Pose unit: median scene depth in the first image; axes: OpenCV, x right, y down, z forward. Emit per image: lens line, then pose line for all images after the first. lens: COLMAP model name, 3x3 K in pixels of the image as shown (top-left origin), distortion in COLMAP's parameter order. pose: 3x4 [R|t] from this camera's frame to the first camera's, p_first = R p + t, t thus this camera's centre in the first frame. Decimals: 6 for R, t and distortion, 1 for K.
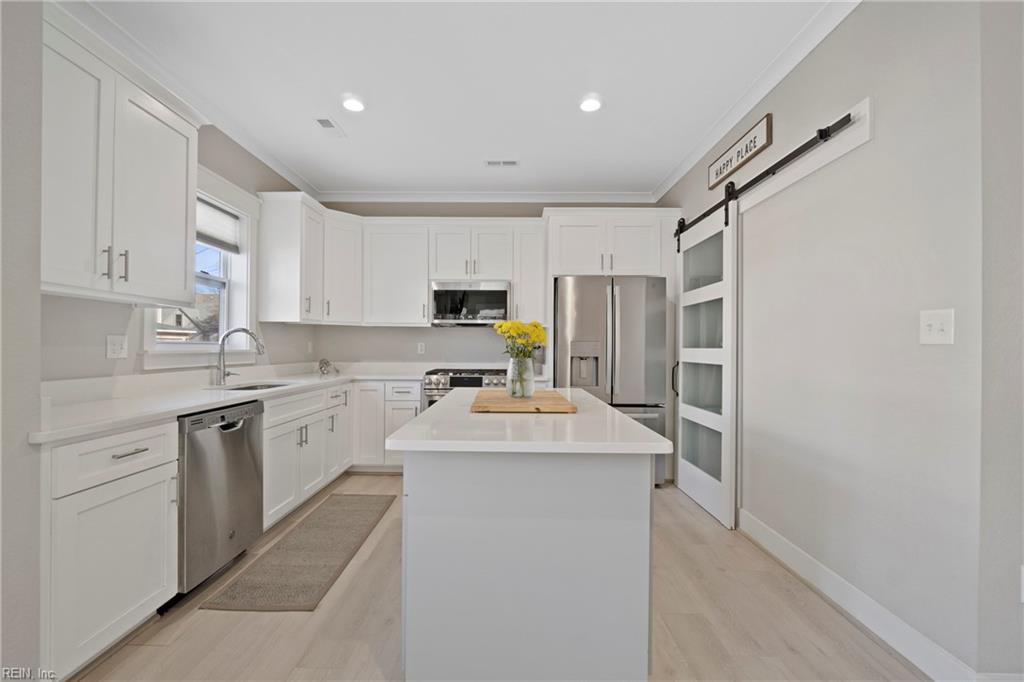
lens RADIAL K [[442.6, 0, 508.2], [0, 442.6, 343.3], [0, 0, 1]] dist [0.001746, 0.000243]
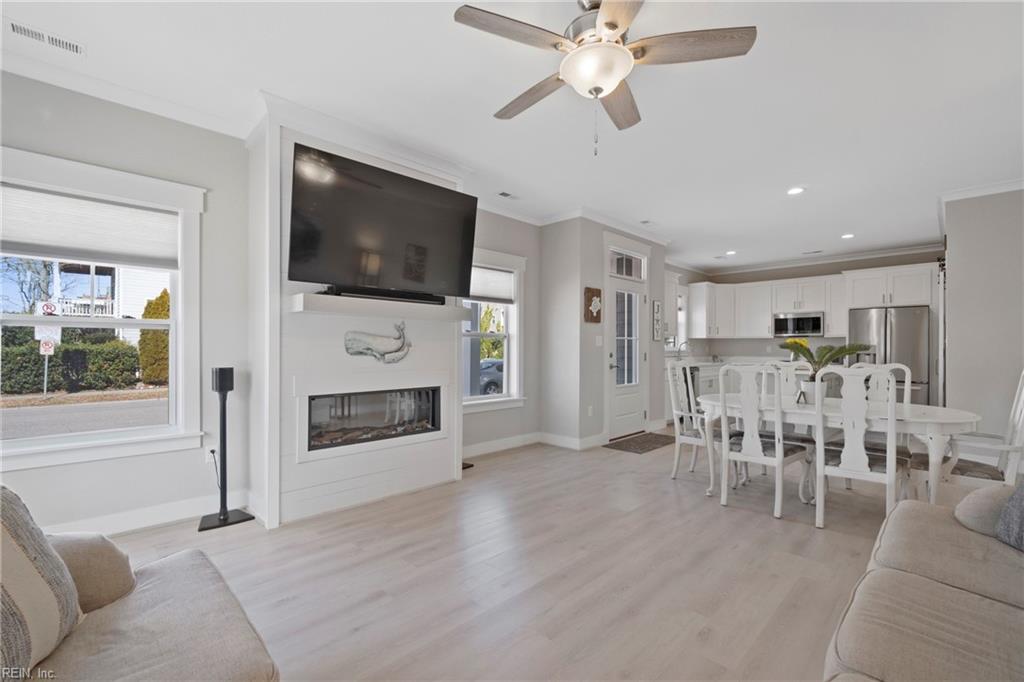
lens RADIAL K [[442.6, 0, 508.3], [0, 442.6, 348.3], [0, 0, 1]] dist [0.001746, 0.000243]
pose [[0.700647, -0.006570, -0.713478, 0.435683], [0.012375, 0.999919, 0.002945, -0.013827], [0.713401, -0.010892, 0.700671, -1.302995]]
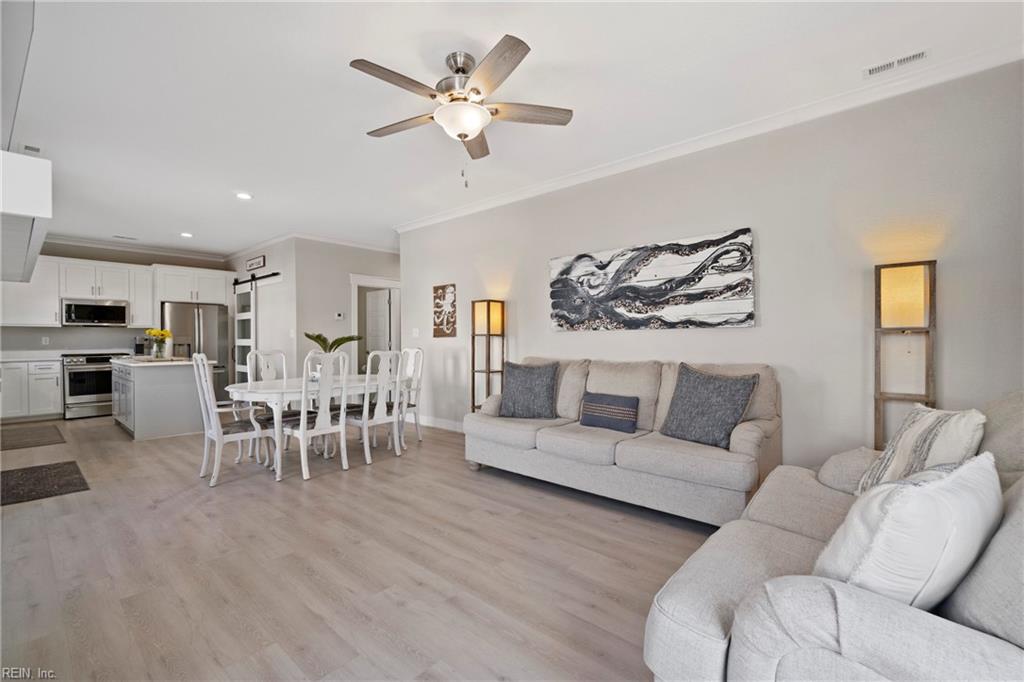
lens RADIAL K [[442.6, 0, 495.4], [0, 442.6, 337.3], [0, 0, 1]] dist [0.001746, 0.000243]
pose [[0.674964, -0.007651, 0.737811, -0.337365], [0.000276, 0.999949, 0.010117, -0.018626], [-0.737851, -0.006625, 0.674931, -1.350416]]
